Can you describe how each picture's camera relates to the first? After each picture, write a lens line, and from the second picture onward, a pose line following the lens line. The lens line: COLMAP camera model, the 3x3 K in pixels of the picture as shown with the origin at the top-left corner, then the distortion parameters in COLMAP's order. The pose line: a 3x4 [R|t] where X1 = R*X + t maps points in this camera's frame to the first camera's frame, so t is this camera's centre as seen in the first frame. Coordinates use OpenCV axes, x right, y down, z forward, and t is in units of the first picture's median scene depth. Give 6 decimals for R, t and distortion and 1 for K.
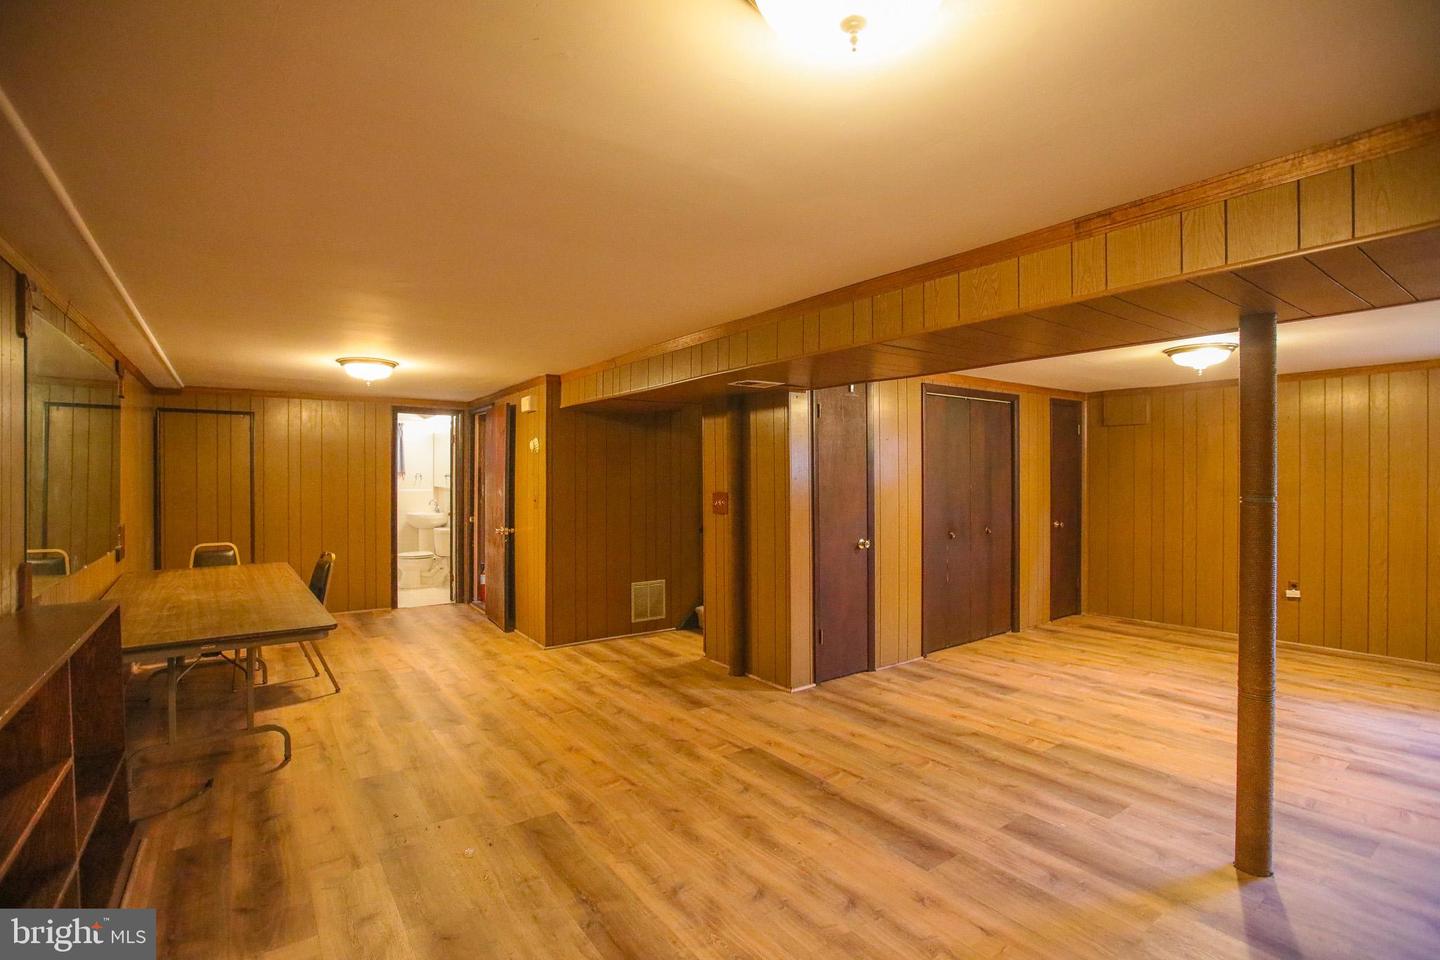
lens RADIAL K [[657.7, 0, 714.4], [0, 657.7, 482.3], [0, 0, 1]] dist [-0.056099, 0.022456]
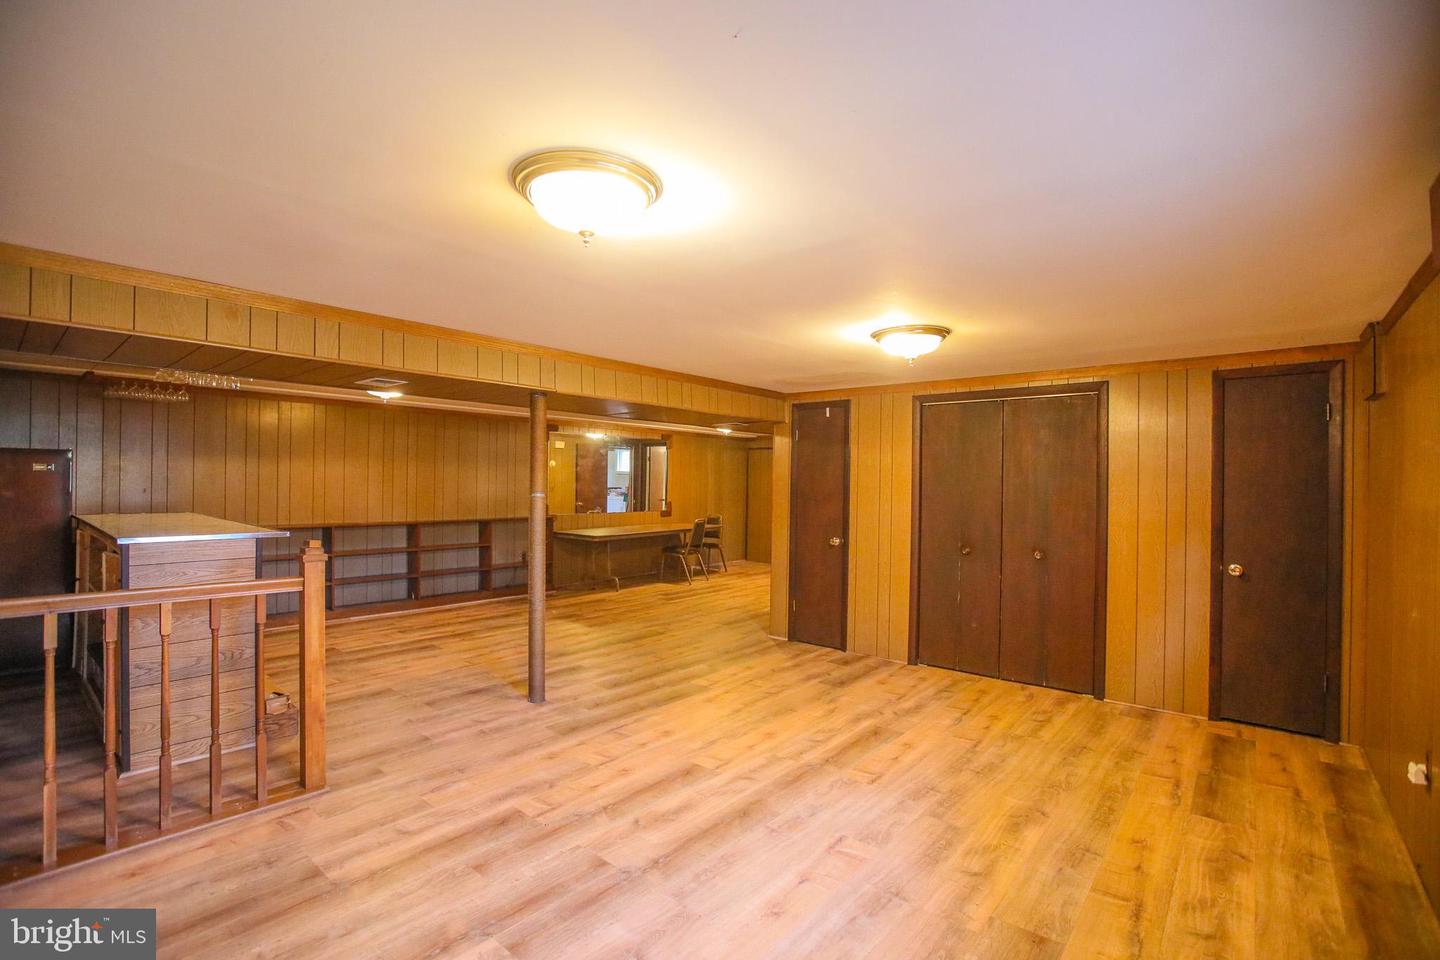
lens RADIAL K [[657.7, 0, 714.4], [0, 657.7, 482.3], [0, 0, 1]] dist [-0.056099, 0.022456]
pose [[0.251010, 0.008953, -0.967943, 1.432312], [-0.020593, 0.999780, 0.003908, -0.012948], [0.967765, 0.018952, 0.251139, 0.524972]]
